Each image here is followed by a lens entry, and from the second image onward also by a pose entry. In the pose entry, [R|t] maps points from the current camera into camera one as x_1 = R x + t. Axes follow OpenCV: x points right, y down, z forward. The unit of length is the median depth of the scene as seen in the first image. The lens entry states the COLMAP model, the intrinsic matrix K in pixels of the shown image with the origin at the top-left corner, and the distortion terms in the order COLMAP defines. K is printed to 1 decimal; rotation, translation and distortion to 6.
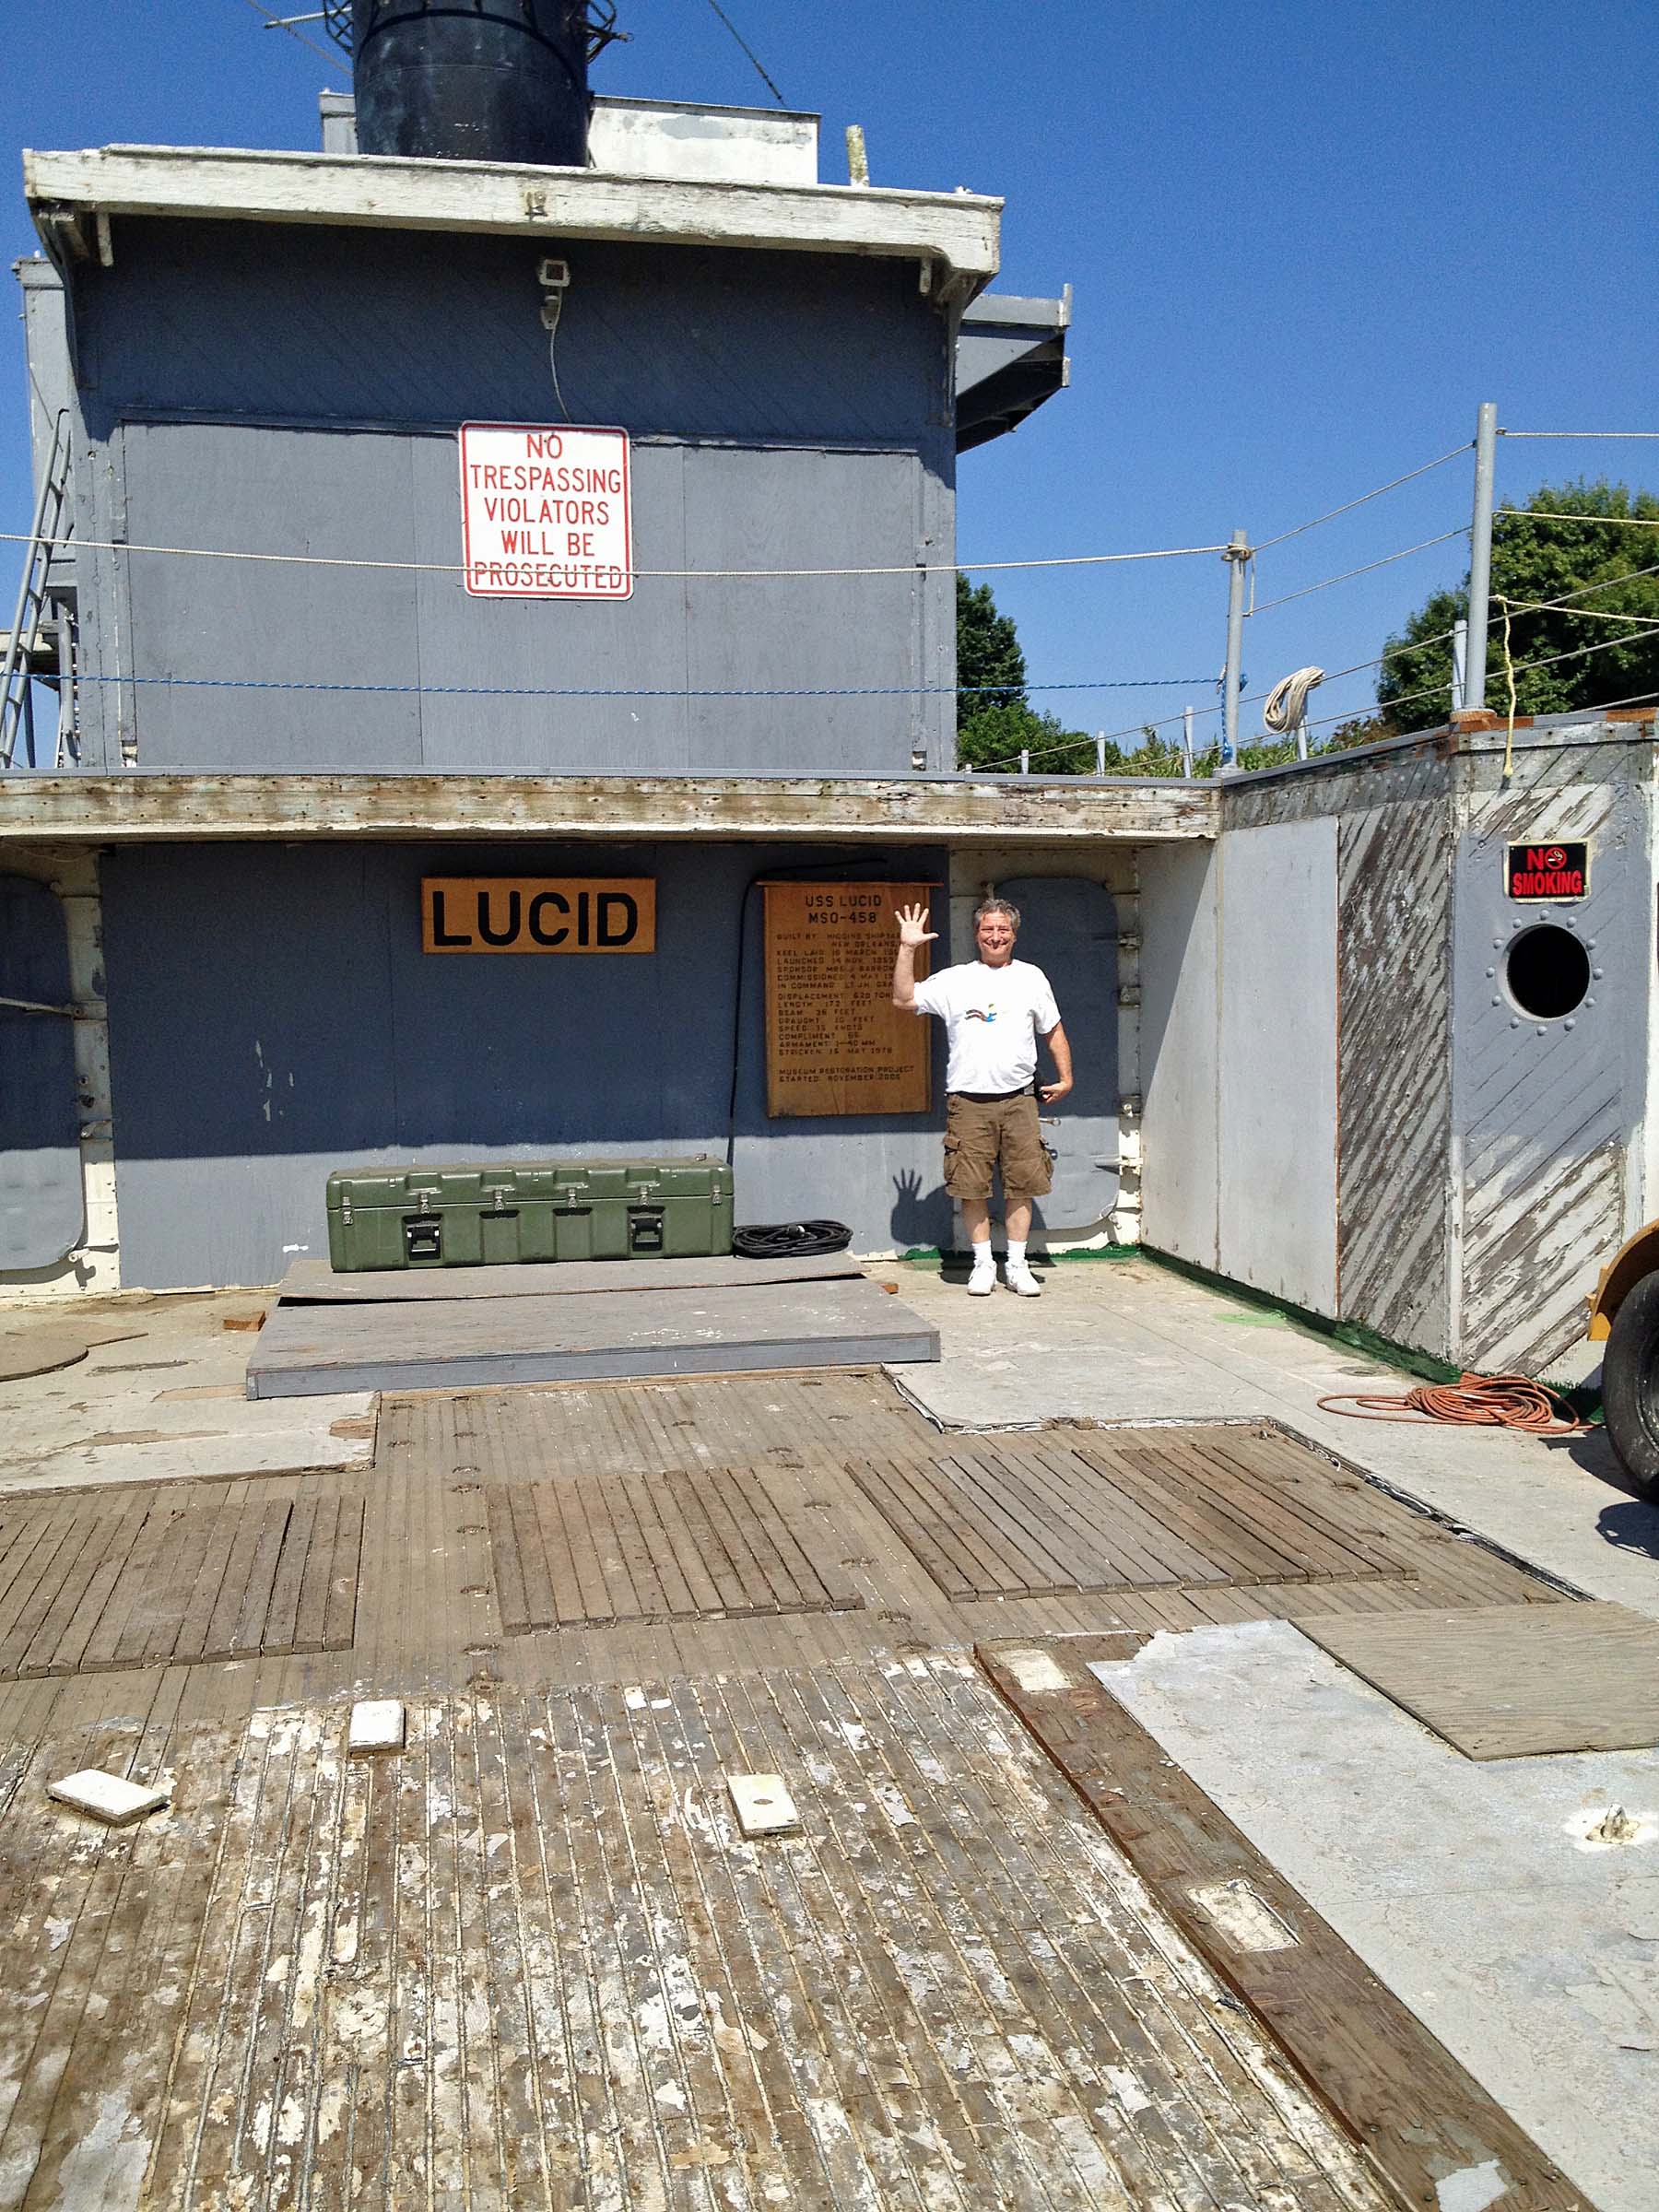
lens RADIAL K [[2220.5, 0, 897.0], [0, 2220.5, 1044.5], [0, 0, 1]] dist [0.405186, -0.711279]
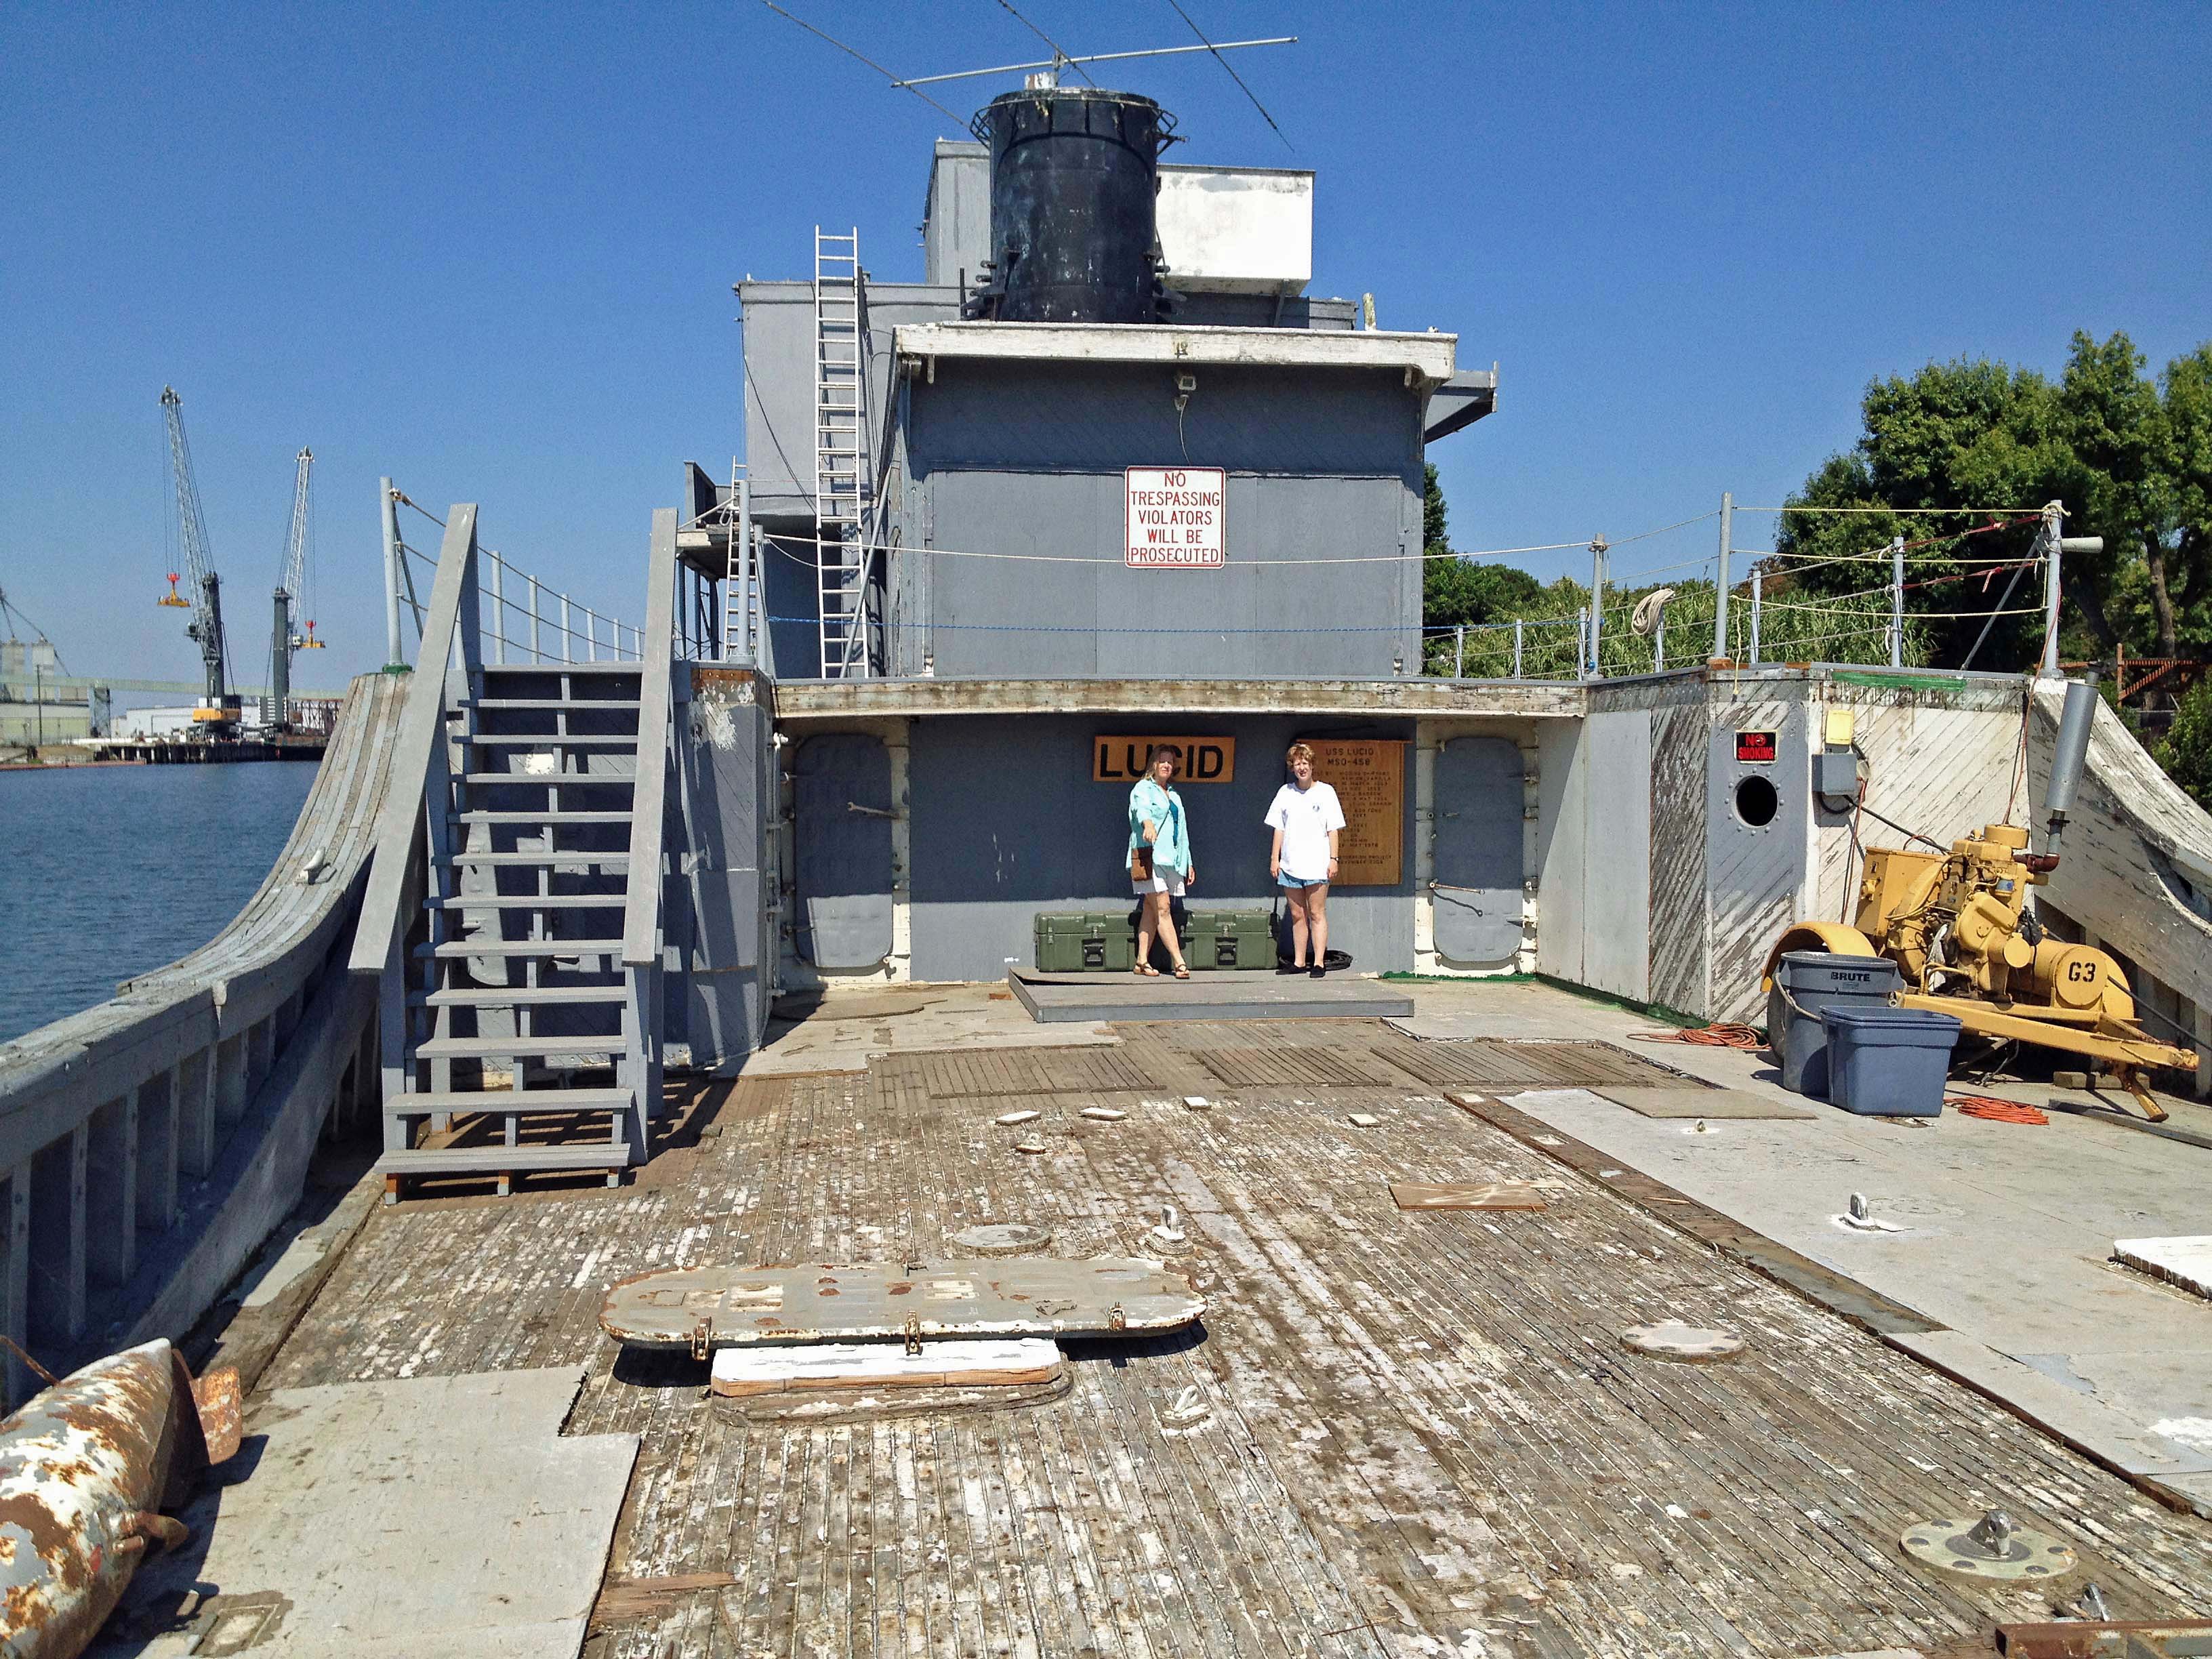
lens RADIAL K [[2219.5, 0, 1106.0], [0, 2219.5, 829.5], [0, 0, 1]] dist [0.169213, 0.008326]
pose [[0.995433, 0.015290, -0.094228, -0.052016], [-0.016978, 0.999709, -0.017139, 0.024662], [0.093938, 0.018660, 0.995403, -0.680885]]
